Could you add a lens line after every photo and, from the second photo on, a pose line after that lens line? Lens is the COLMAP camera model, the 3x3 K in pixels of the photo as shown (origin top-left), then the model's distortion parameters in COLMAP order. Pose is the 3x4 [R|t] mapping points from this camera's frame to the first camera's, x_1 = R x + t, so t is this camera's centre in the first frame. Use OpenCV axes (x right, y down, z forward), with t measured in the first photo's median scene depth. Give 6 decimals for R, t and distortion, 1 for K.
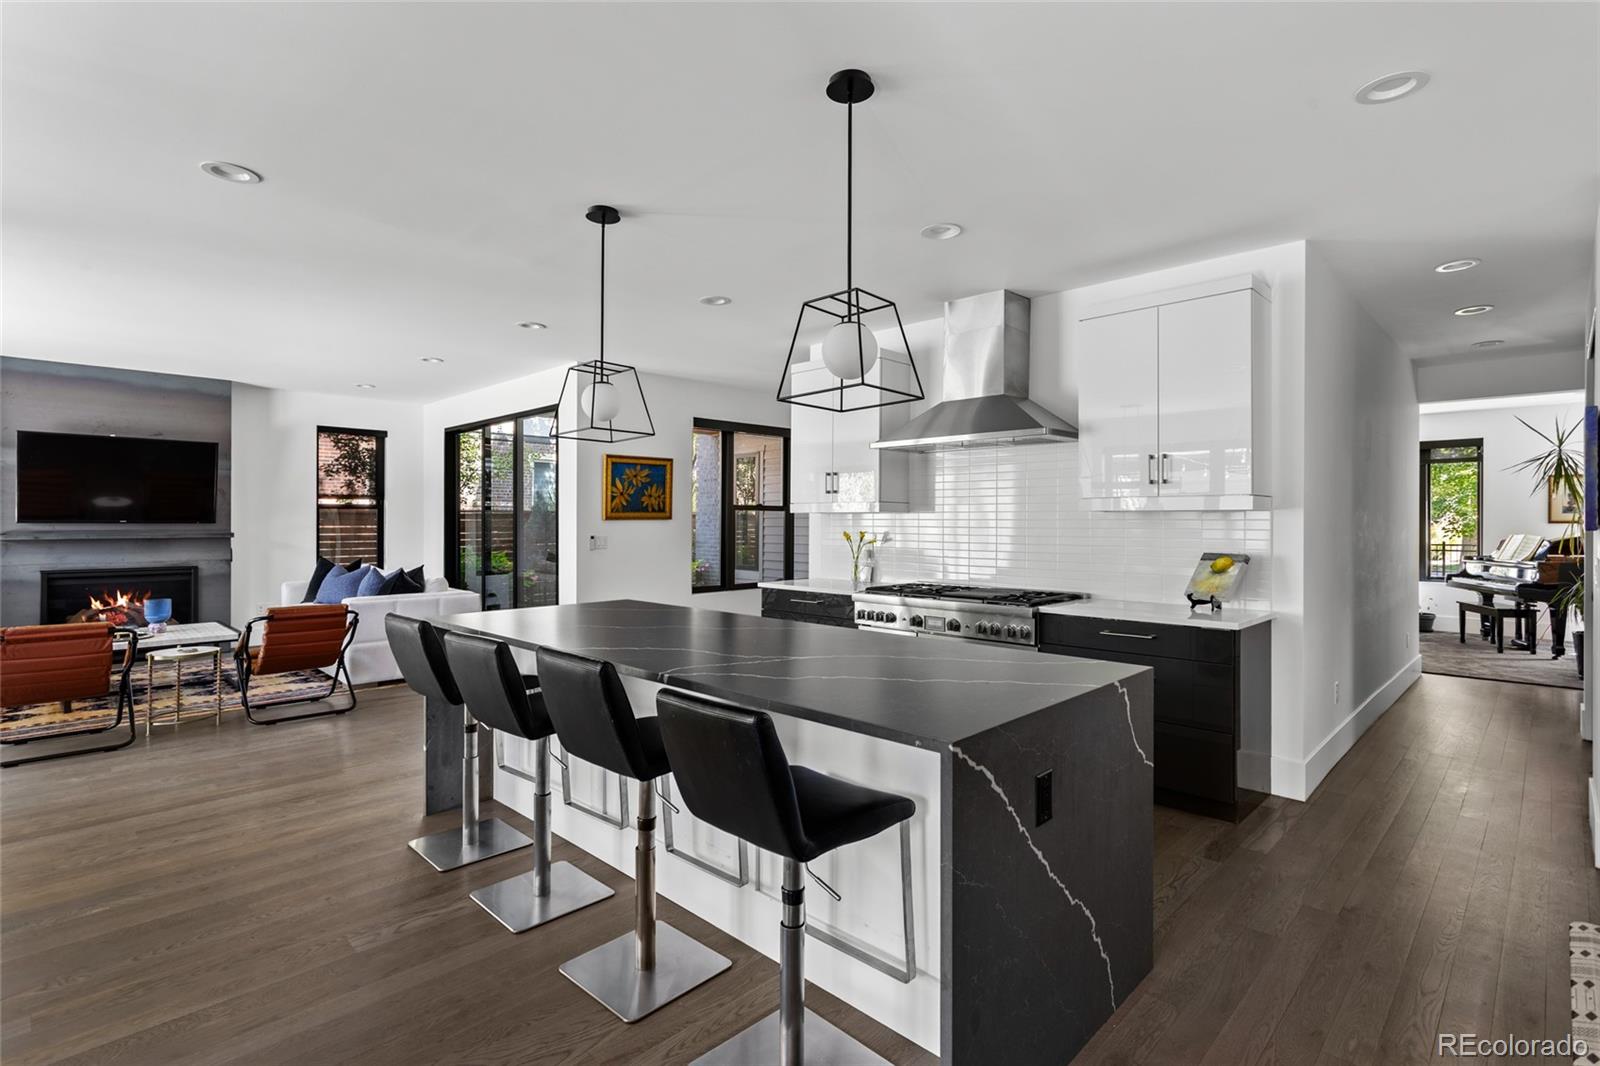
lens RADIAL K [[763.9, 0, 799.8], [0, 763.9, 522.1], [0, 0, 1]] dist [0.002684, -0.000443]
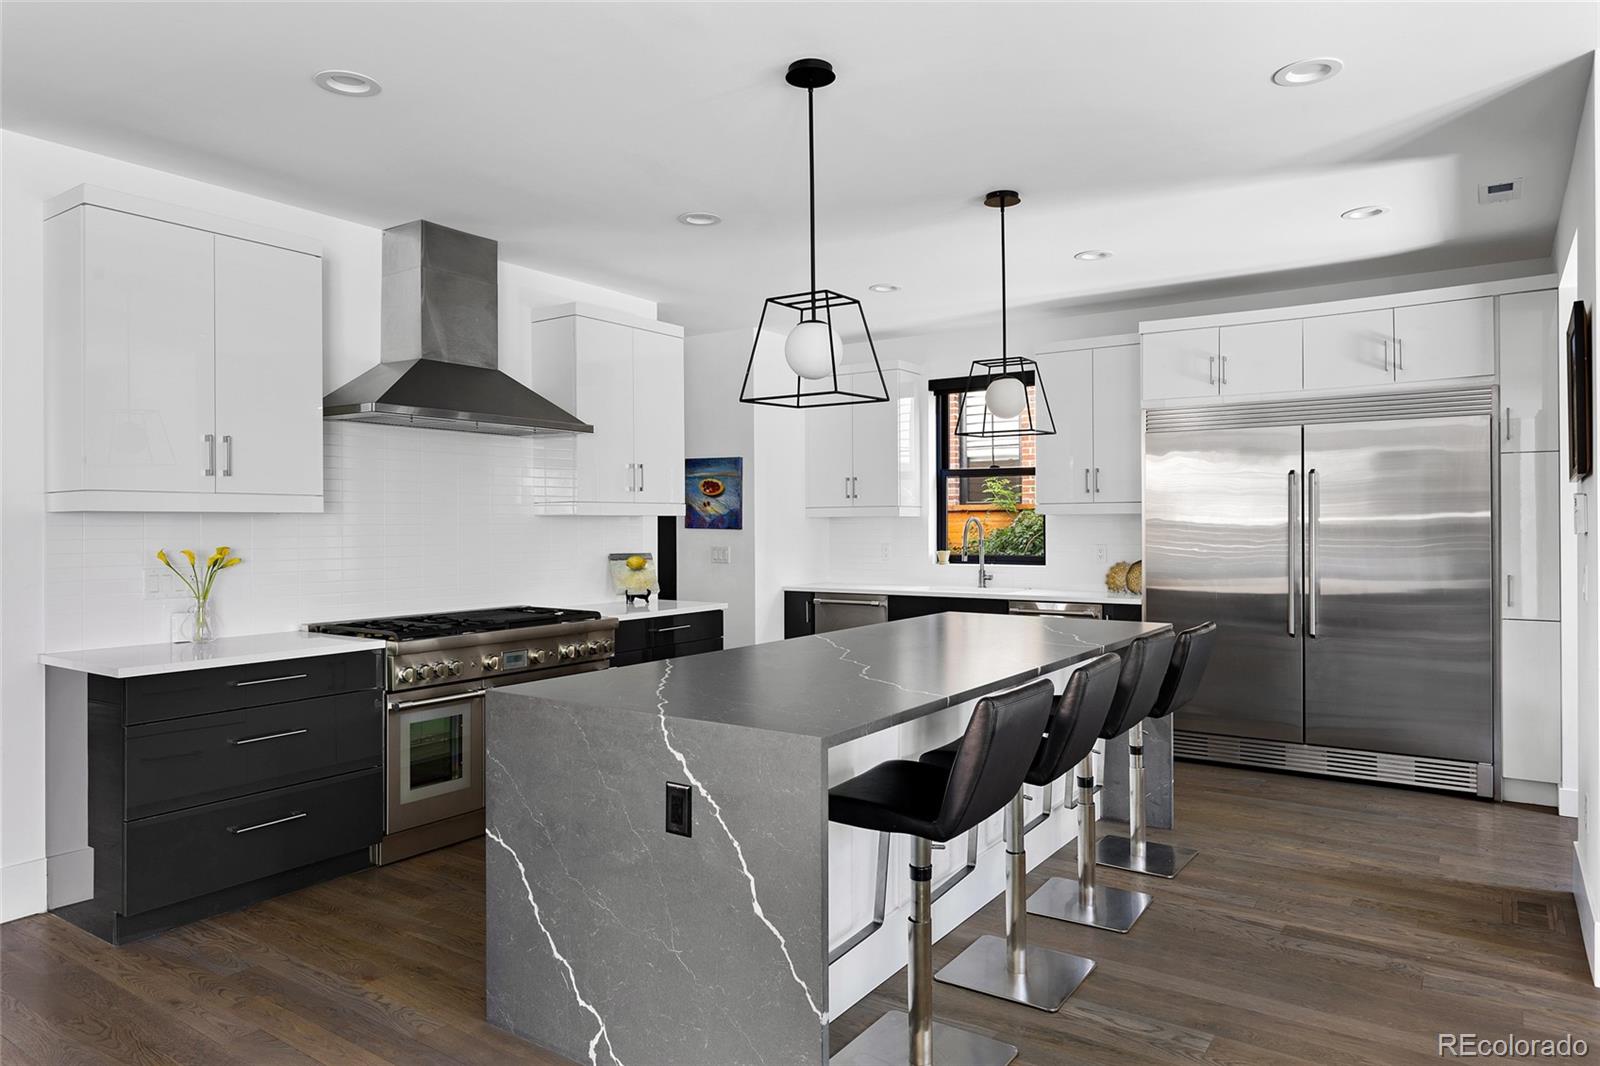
lens RADIAL K [[1011.4, 0, 802.0], [0, 1011.4, 524.1], [0, 0, 1]] dist [-0.001024, 0.002455]
pose [[-0.172650, -0.001857, 0.984982, -0.623946], [0.005086, 0.999983, 0.002777, -0.003399], [-0.984970, 0.005489, -0.172637, 0.639363]]
